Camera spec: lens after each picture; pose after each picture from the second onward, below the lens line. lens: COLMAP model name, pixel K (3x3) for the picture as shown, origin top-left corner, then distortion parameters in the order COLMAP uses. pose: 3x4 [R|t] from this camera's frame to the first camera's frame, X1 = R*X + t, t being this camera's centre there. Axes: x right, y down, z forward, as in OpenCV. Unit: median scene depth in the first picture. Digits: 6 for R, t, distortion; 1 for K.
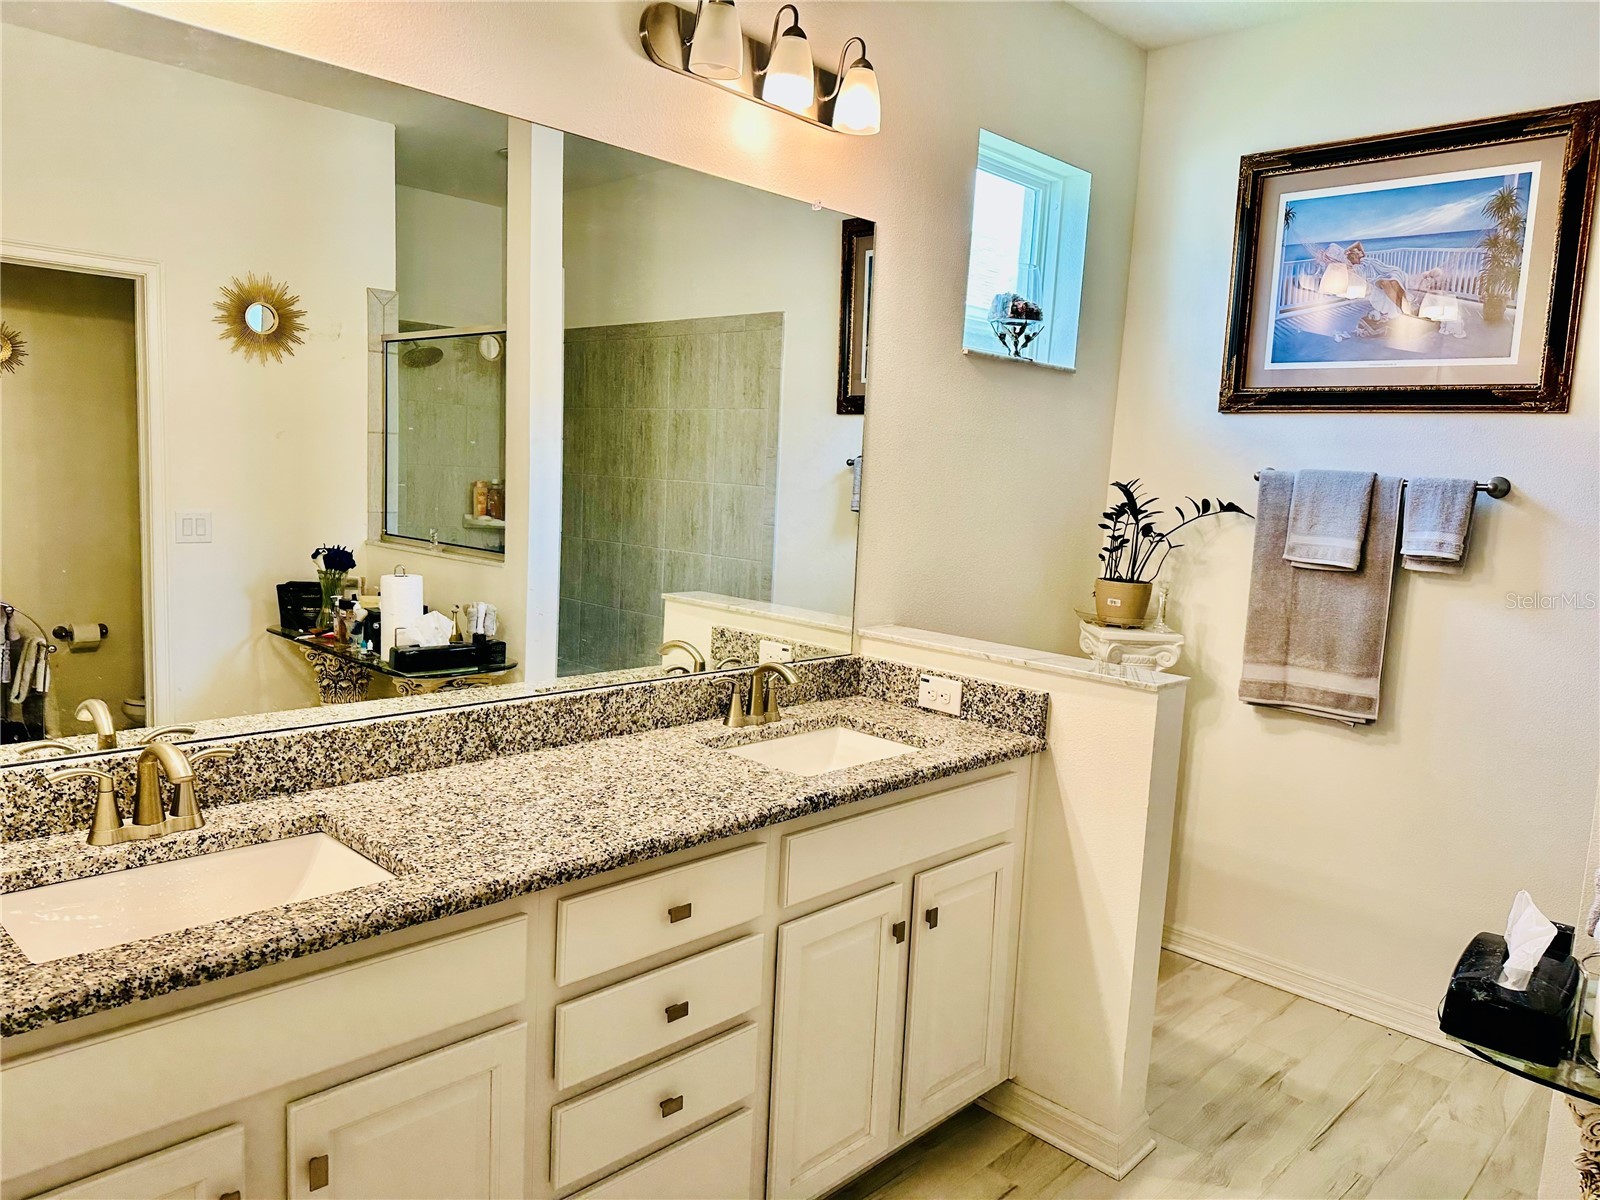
lens RADIAL K [[1128.8, 0, 806.7], [0, 1128.8, 598.3], [0, 0, 1]] dist [0.023194, -0.002177]
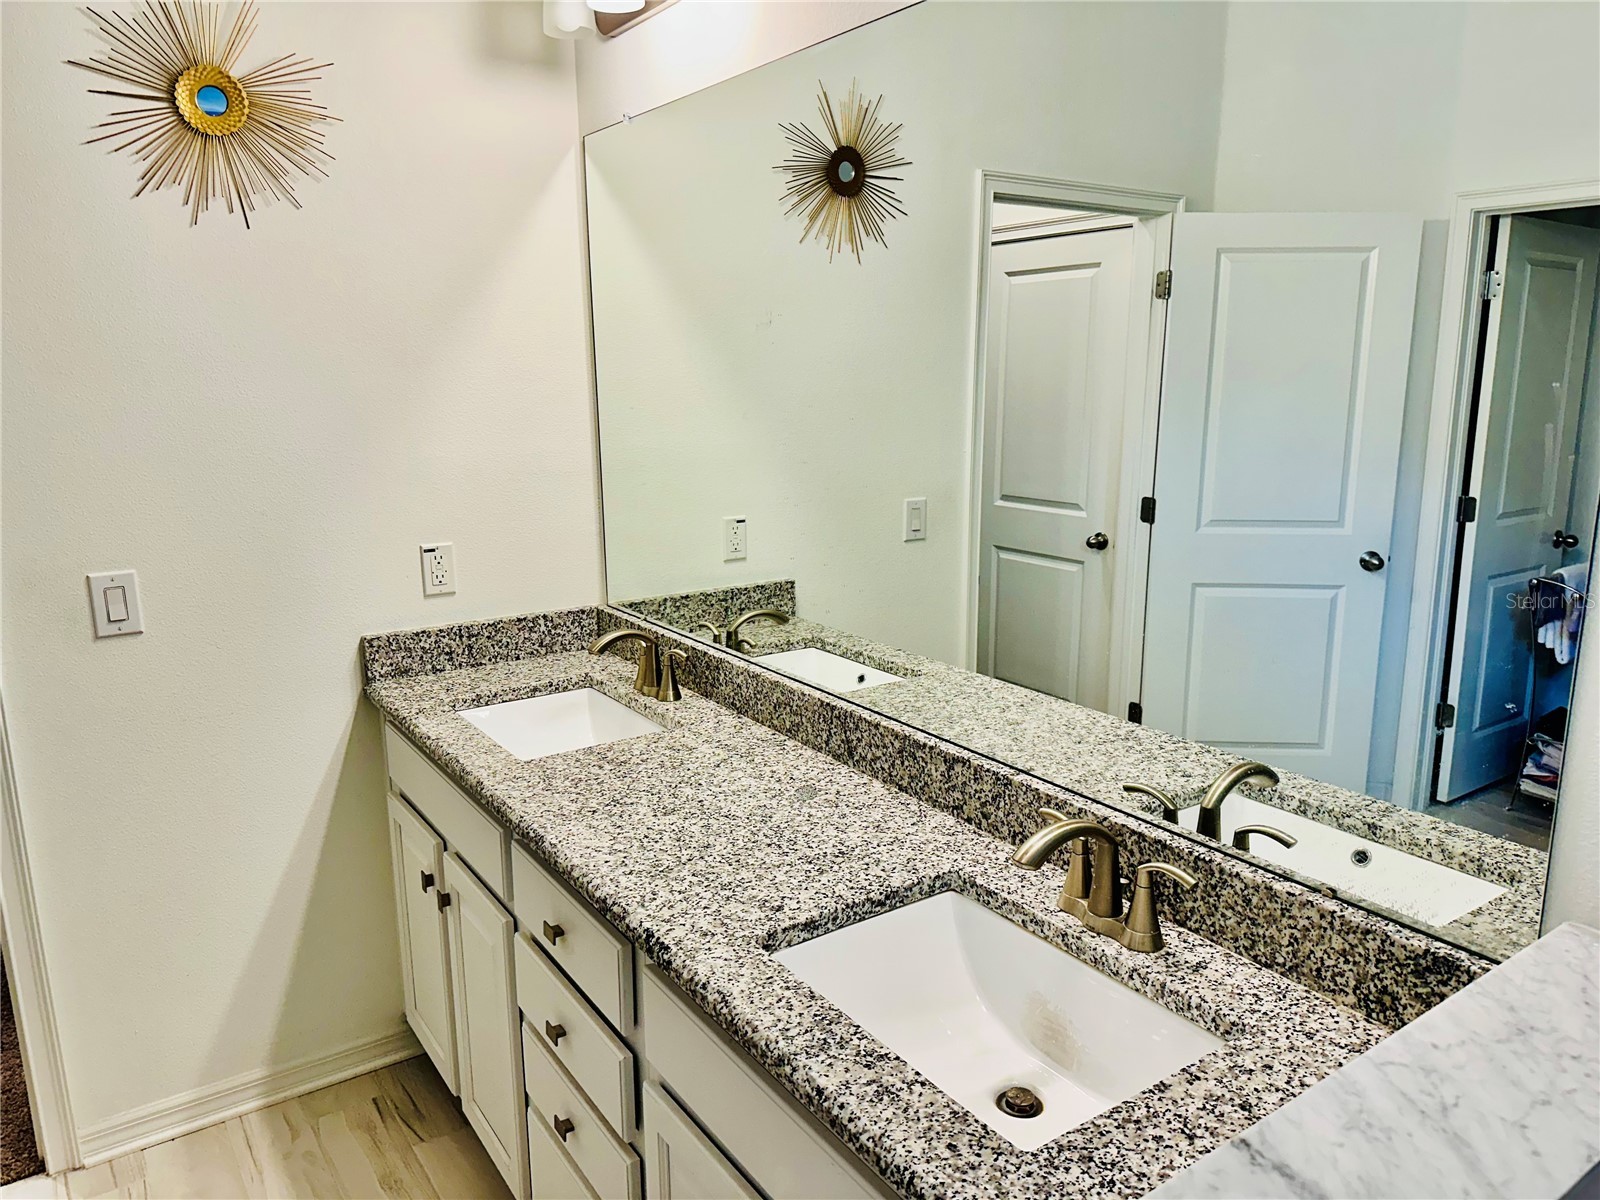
lens RADIAL K [[1128.8, 0, 803.3], [0, 1128.8, 599.6], [0, 0, 1]] dist [0.023194, -0.002177]
pose [[-0.226533, 0.159501, -0.960855, 0.598912], [-0.103921, 0.976912, 0.186667, -0.159627], [0.968444, 0.142139, -0.204727, 1.162725]]
